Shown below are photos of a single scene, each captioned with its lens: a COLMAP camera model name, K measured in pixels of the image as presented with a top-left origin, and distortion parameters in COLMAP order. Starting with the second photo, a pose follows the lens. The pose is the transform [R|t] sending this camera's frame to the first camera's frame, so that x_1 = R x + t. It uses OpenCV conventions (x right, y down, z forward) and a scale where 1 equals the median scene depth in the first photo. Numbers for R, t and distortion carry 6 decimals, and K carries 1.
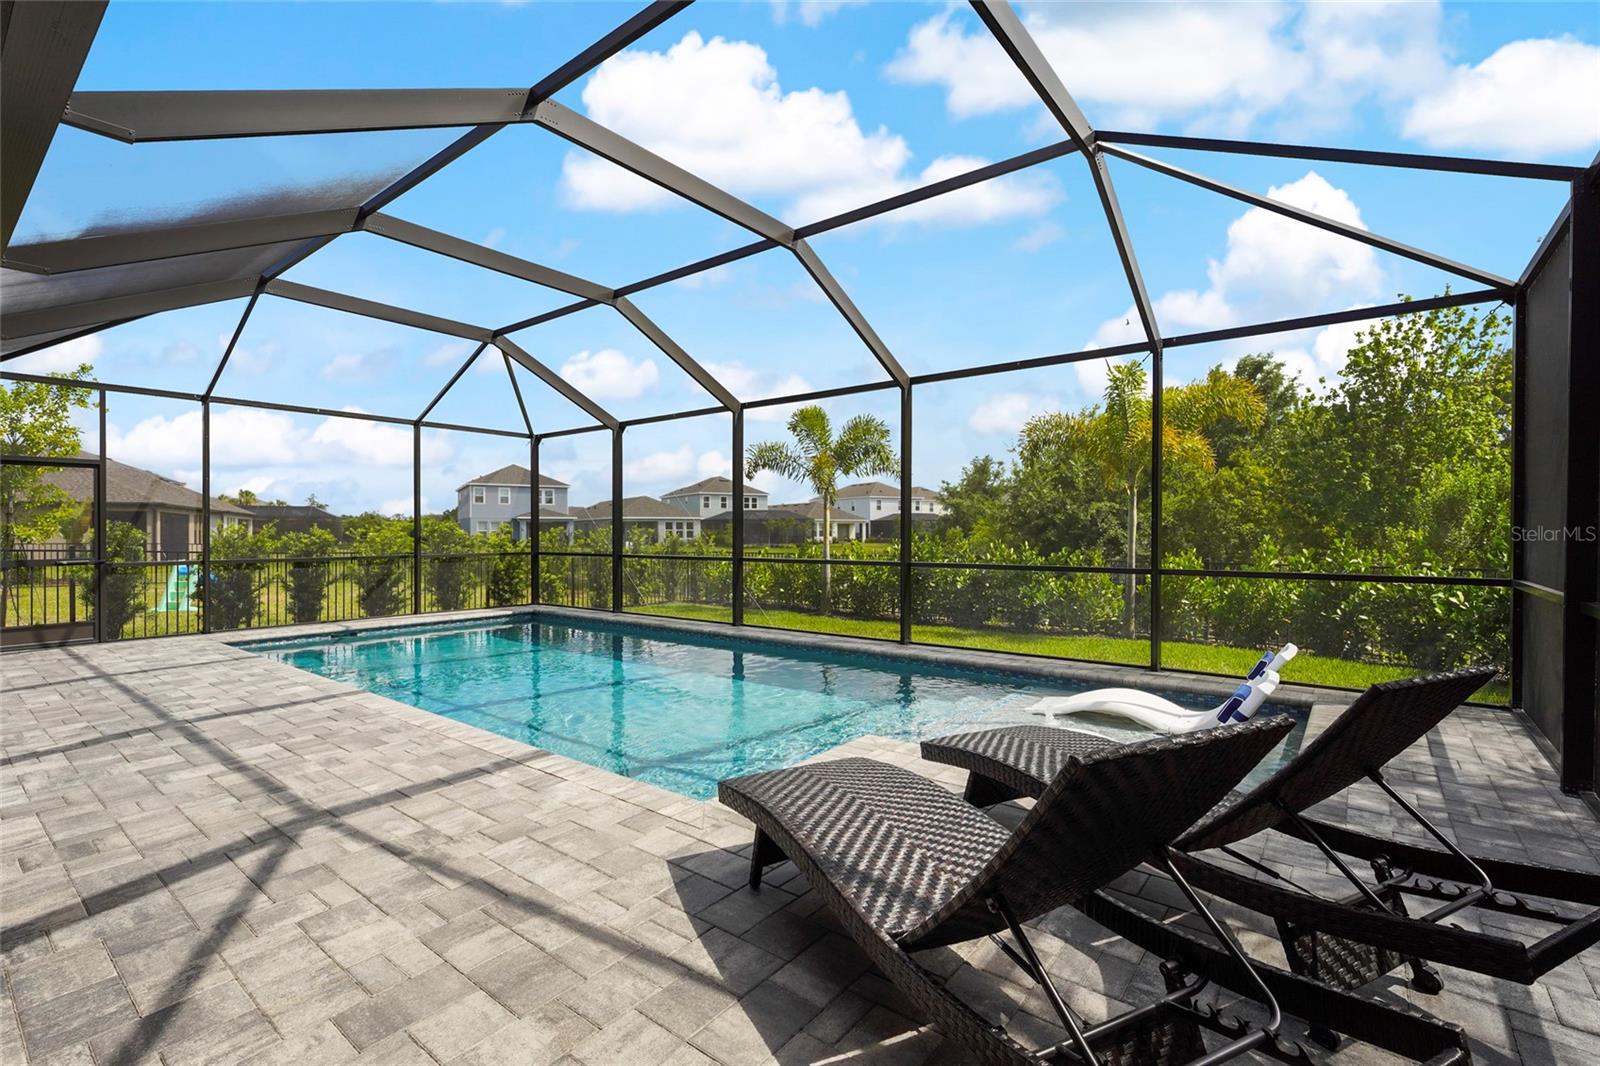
lens RADIAL K [[708.6, 0, 814.5], [0, 708.6, 533.8], [0, 0, 1]] dist [-0.000610, -0.000336]
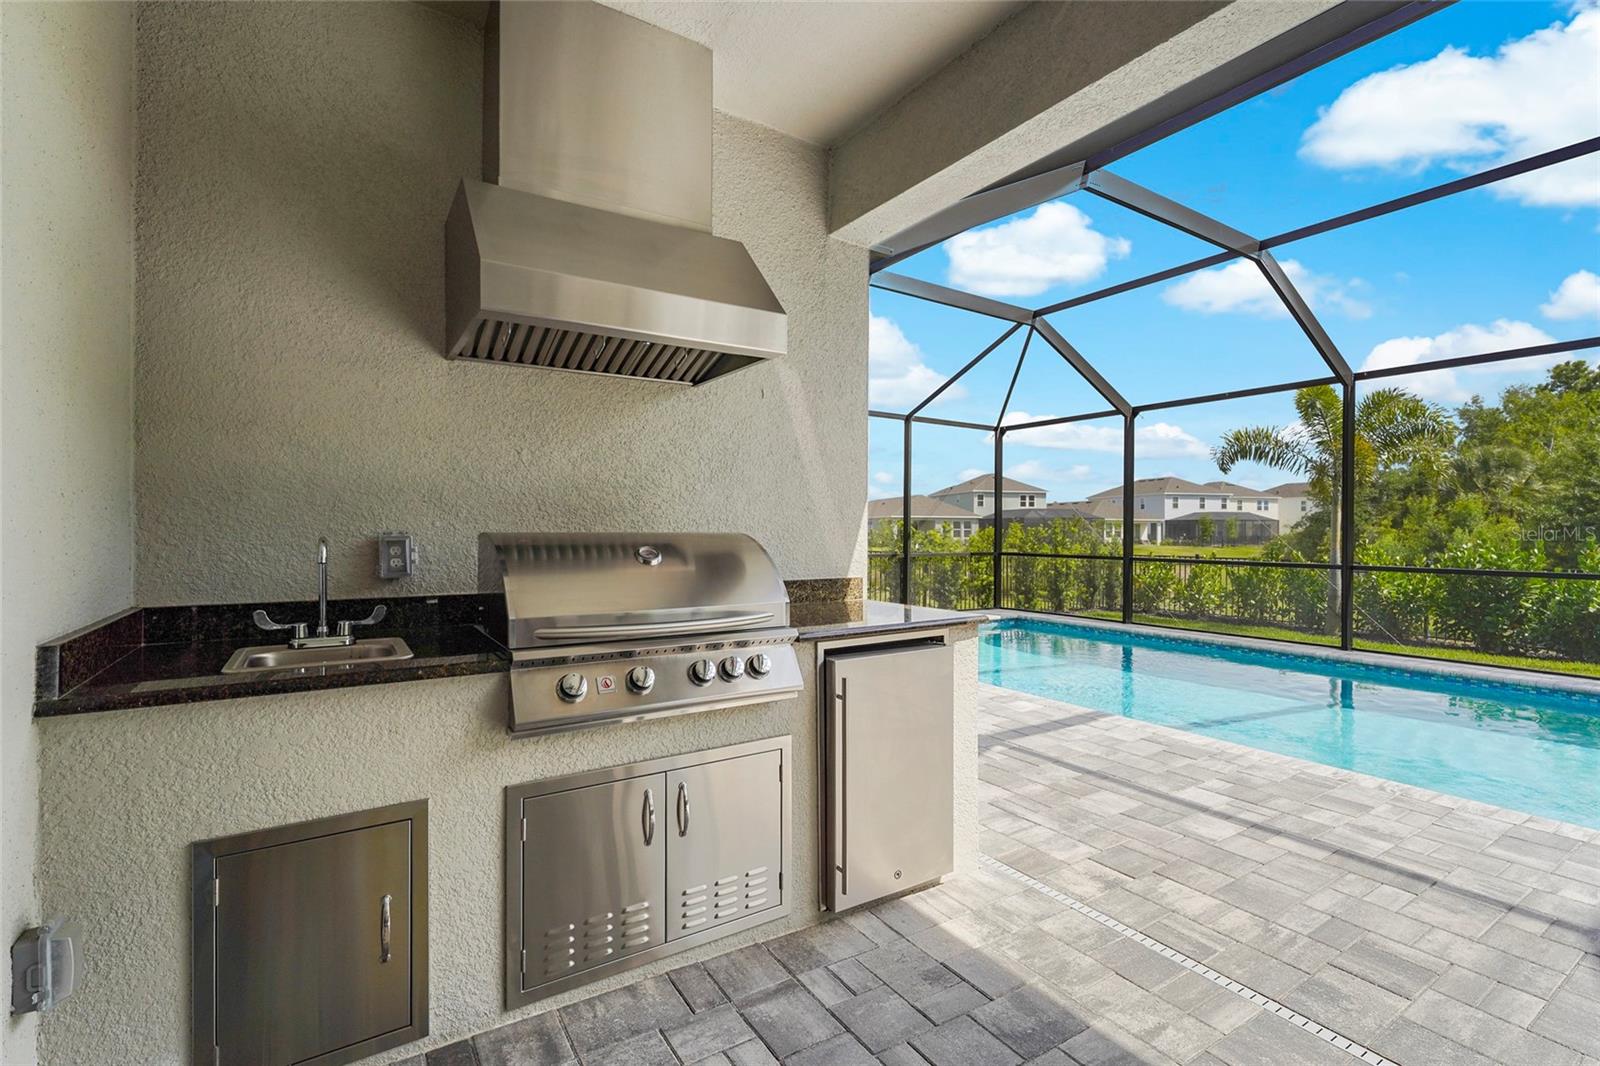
lens RADIAL K [[725.4, 0, 818.9], [0, 725.4, 530.7], [0, 0, 1]] dist [-0.001605, -0.000060]
pose [[0.945576, 0.007828, -0.325306, -0.407074], [-0.008958, 0.999958, -0.001977, 0.001408], [0.325277, 0.004784, 0.945607, 0.026830]]
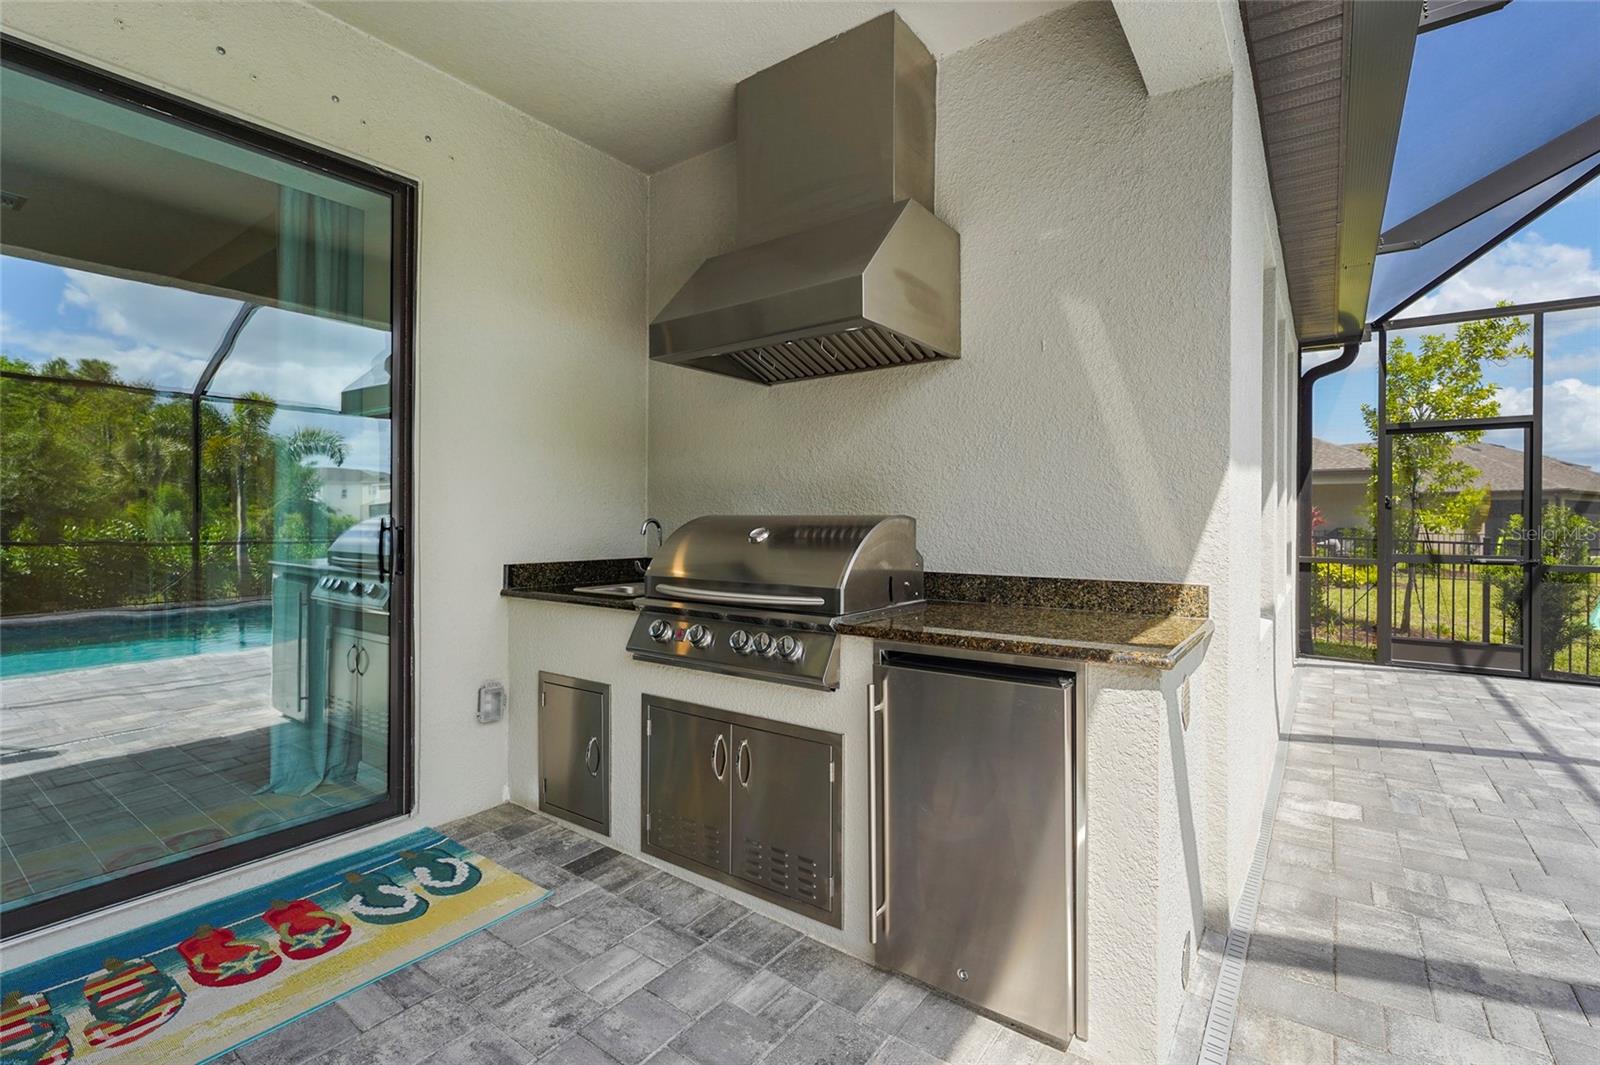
lens RADIAL K [[728.6, 0, 796.7], [0, 728.6, 522.4], [0, 0, 1]] dist [0.000356, 0.000073]
pose [[0.023408, 0.006153, -0.999707, -0.273490], [-0.010087, 0.999932, 0.005919, 0.003108], [0.999675, 0.009946, 0.023469, 0.230563]]
